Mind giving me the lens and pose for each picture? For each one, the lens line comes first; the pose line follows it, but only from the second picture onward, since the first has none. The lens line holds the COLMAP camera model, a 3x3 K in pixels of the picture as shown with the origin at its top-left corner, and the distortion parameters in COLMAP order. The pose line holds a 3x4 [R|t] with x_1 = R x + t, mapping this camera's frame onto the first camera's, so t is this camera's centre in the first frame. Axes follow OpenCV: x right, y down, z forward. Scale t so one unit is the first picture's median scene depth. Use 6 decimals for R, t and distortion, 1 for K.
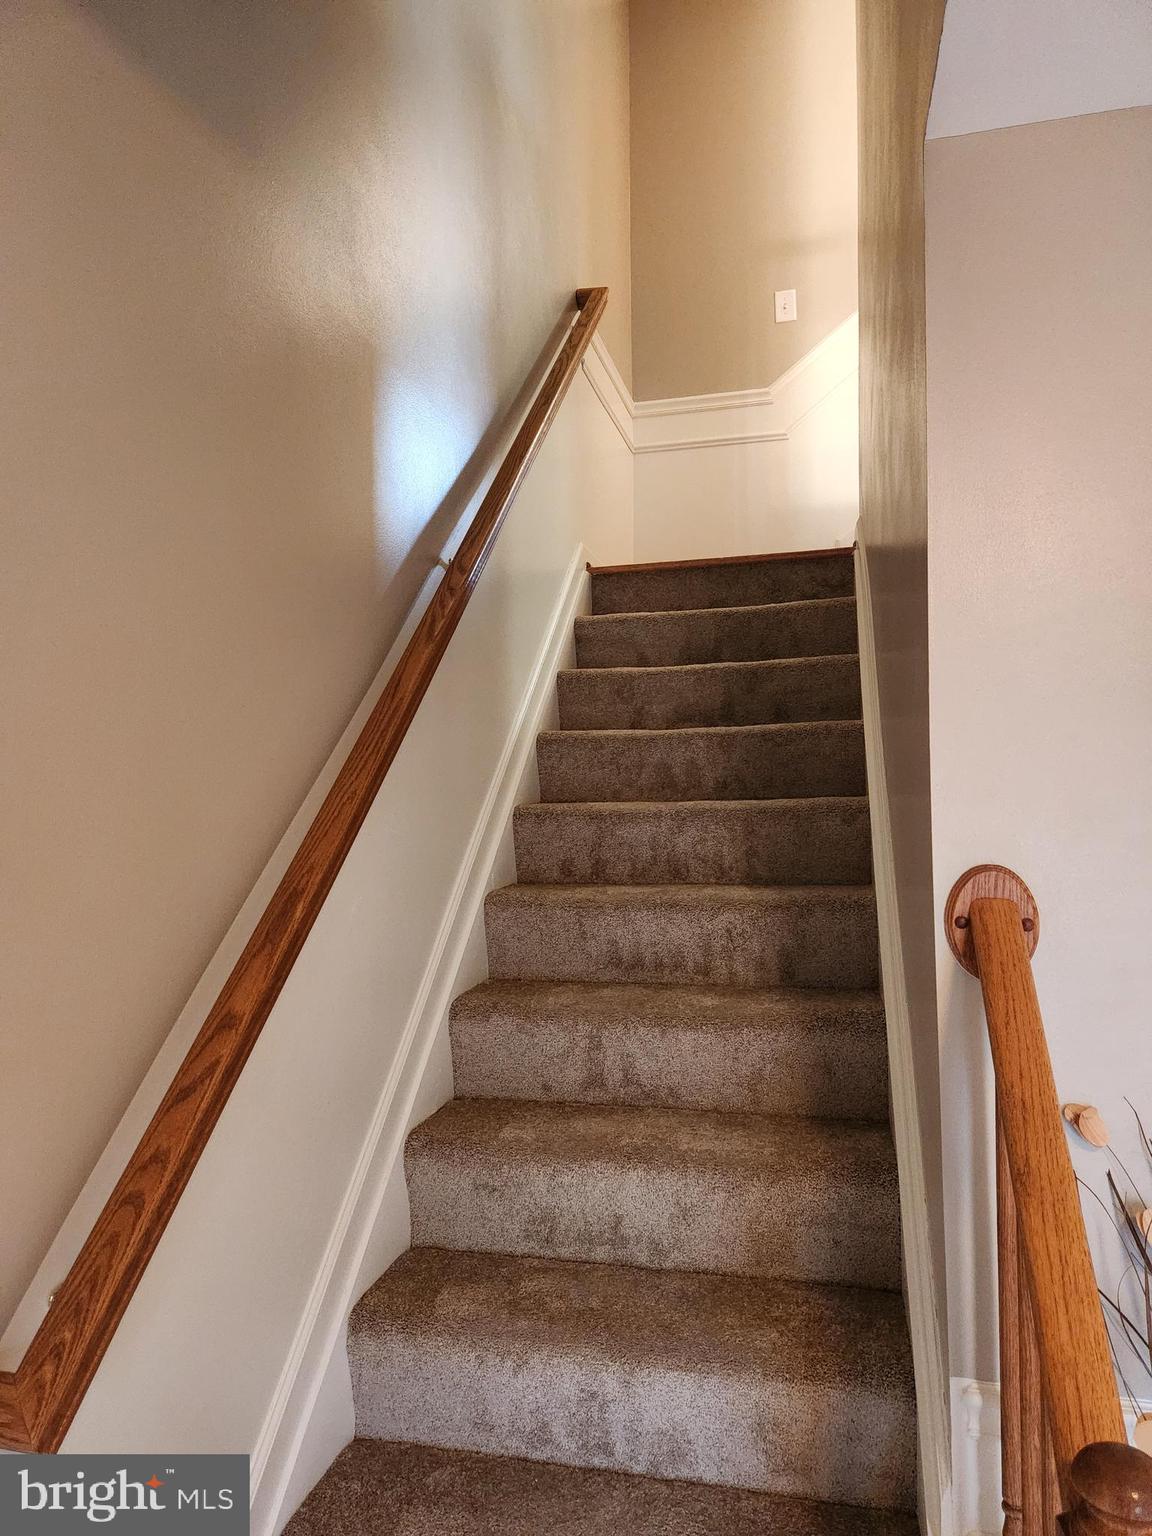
lens RADIAL K [[1047.2, 0, 576.0], [0, 1047.2, 768.0], [0, 0, 1]] dist [0.147475, -0.175711]
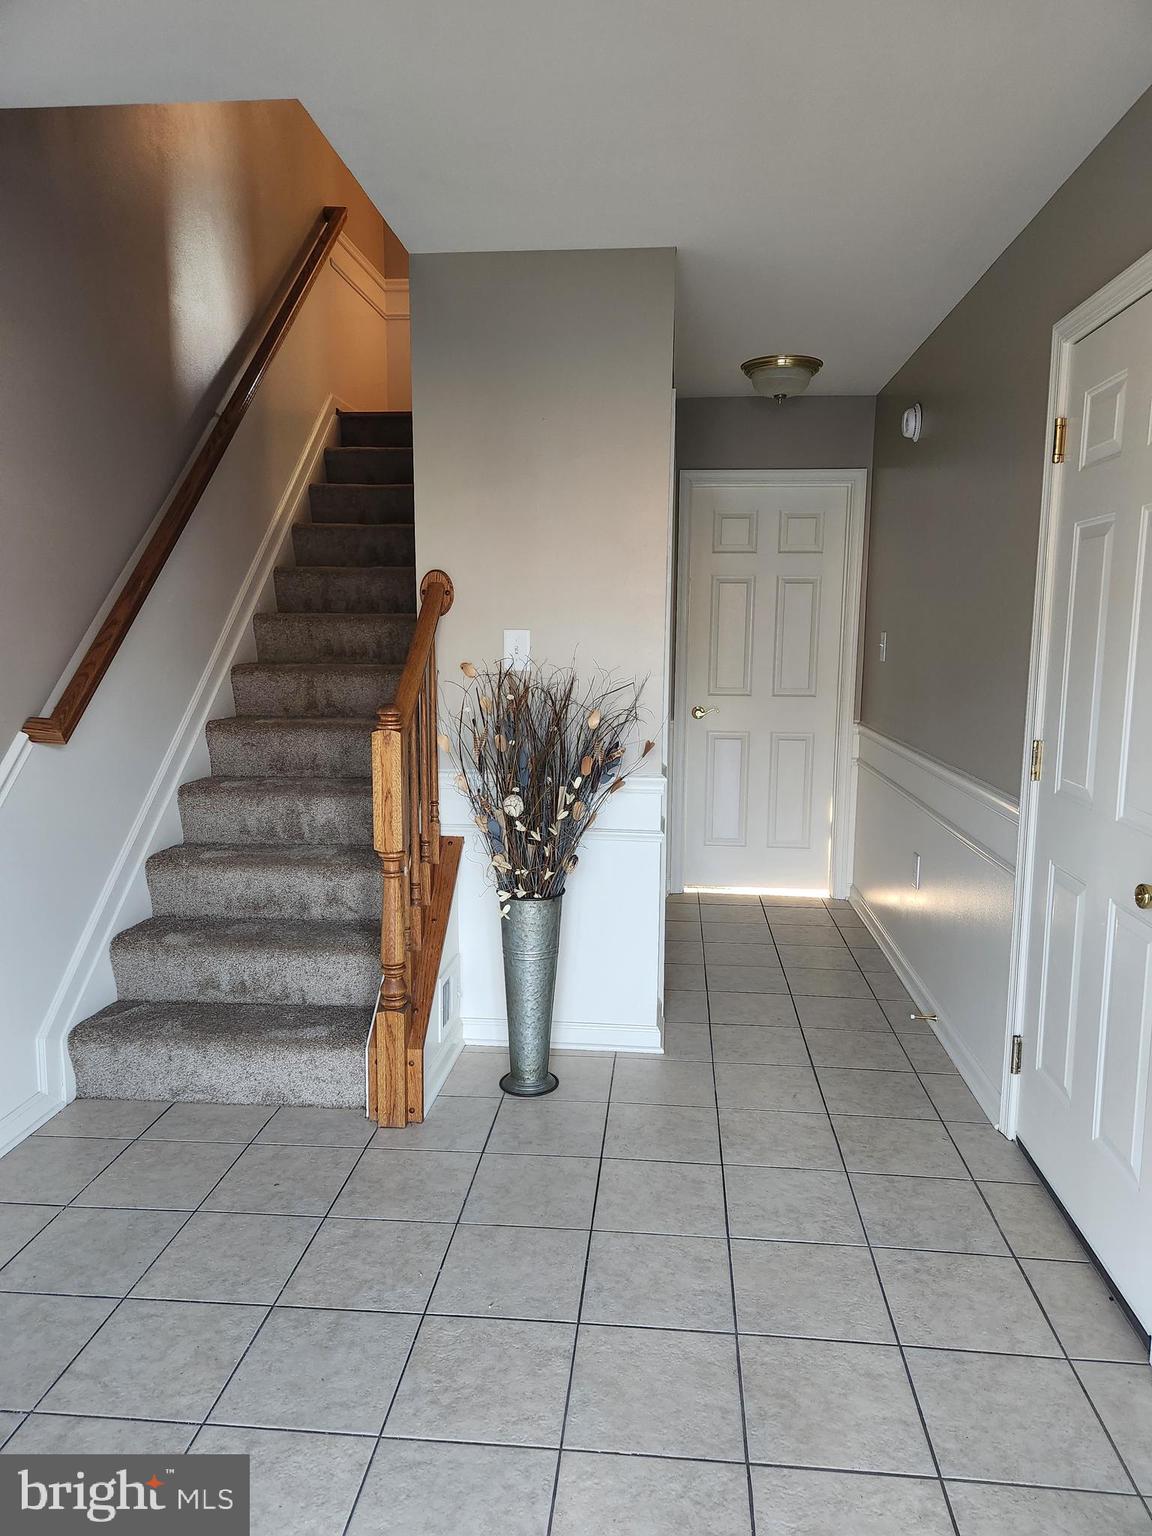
lens RADIAL K [[1047.2, 0, 576.0], [0, 1047.2, 768.0], [0, 0, 1]] dist [0.147475, -0.175711]
pose [[0.991028, -0.001991, 0.133643, 0.236635], [-0.019401, 0.987155, 0.158580, 0.094197], [-0.132242, -0.159750, 0.978260, -0.957376]]
